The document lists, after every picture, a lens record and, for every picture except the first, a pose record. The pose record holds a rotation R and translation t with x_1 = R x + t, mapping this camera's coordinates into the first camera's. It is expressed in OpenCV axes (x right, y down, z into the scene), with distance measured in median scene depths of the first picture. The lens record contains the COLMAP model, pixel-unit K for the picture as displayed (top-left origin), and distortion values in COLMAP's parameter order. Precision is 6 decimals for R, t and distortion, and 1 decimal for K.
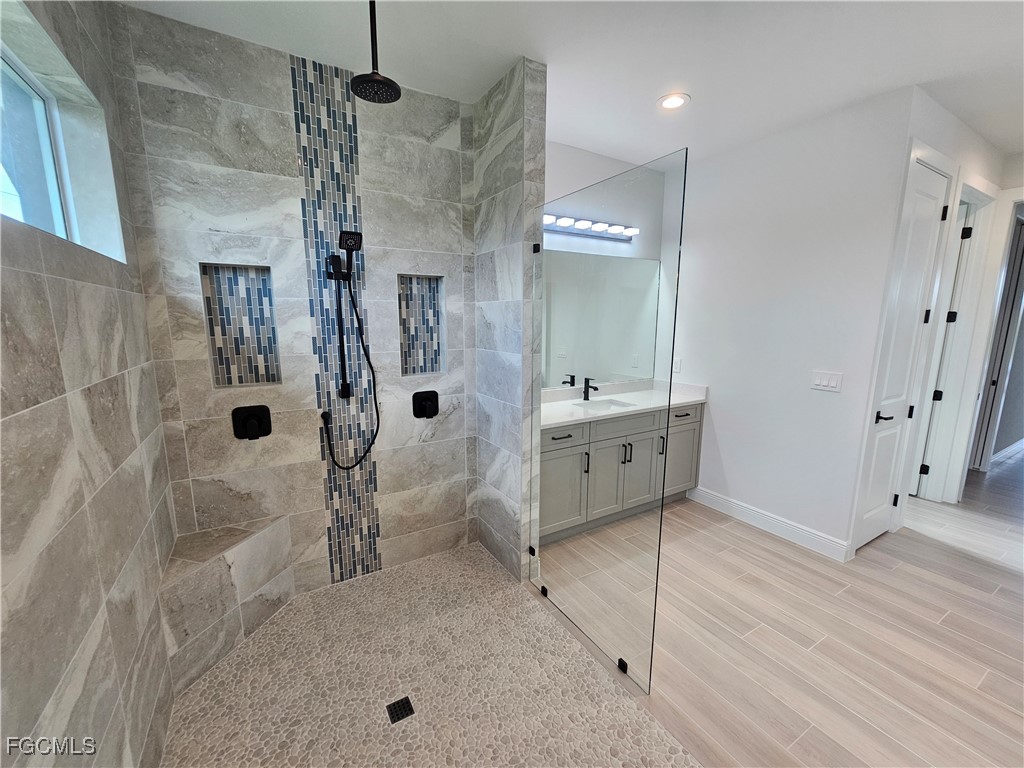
lens RADIAL K [[417.1, 0, 510.3], [0, 417.1, 392.0], [0, 0, 1]] dist [-0.000561, -0.000083]
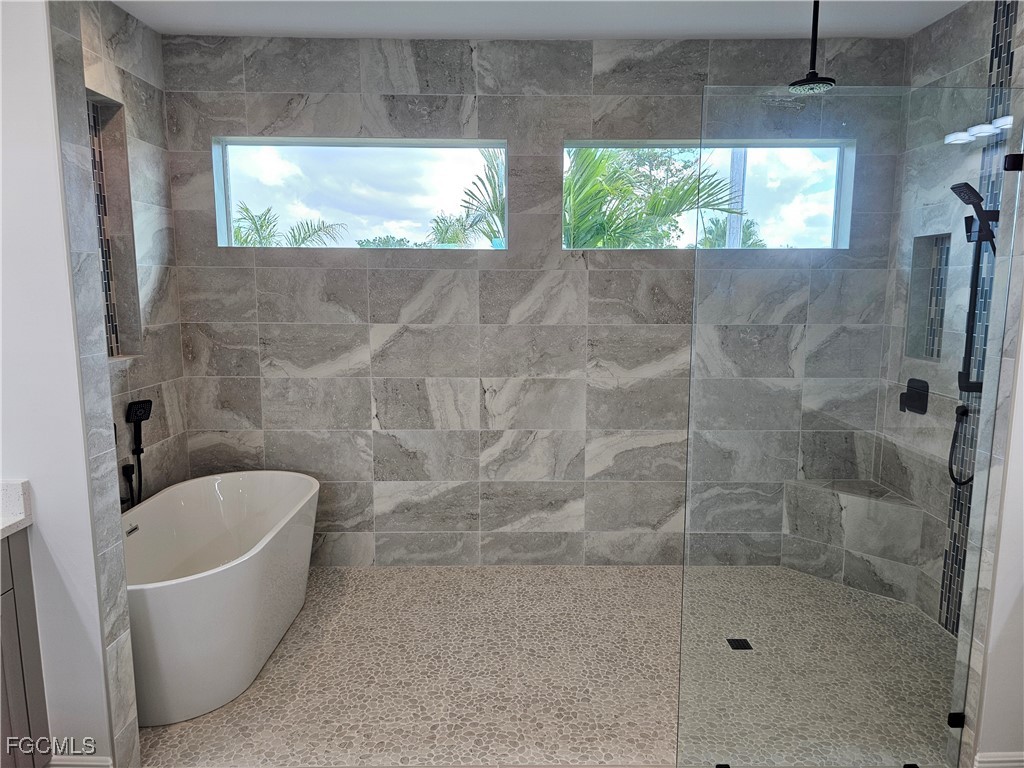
lens RADIAL K [[692.2, 0, 520.8], [0, 692.2, 382.7], [0, 0, 1]] dist [0.058500, -0.059240]
pose [[-0.501460, 0.116023, -0.857366, 1.248441], [-0.152185, 0.963688, 0.219422, -0.177388], [0.851691, 0.240510, -0.465594, 0.986700]]
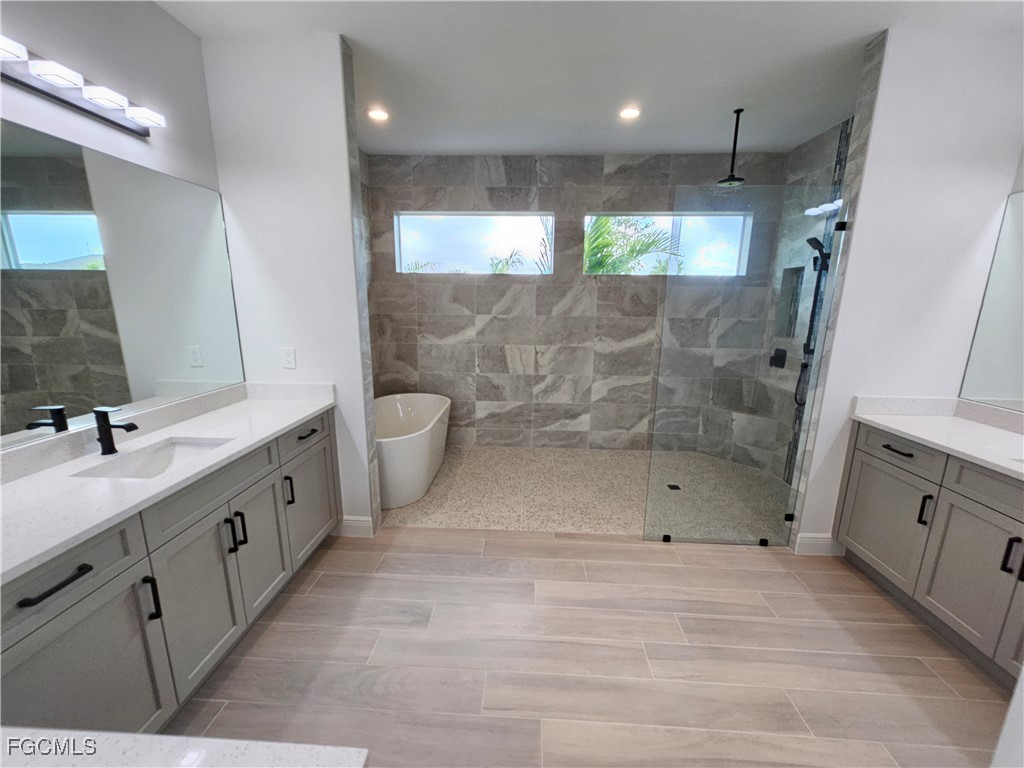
lens RADIAL K [[417.1, 0, 510.3], [0, 417.1, 392.0], [0, 0, 1]] dist [-0.000561, -0.000083]
pose [[-0.551875, 0.170010, -0.816413, 1.474494], [-0.155578, 0.940821, 0.301084, -0.148237], [0.819286, 0.293176, -0.492765, 0.998547]]
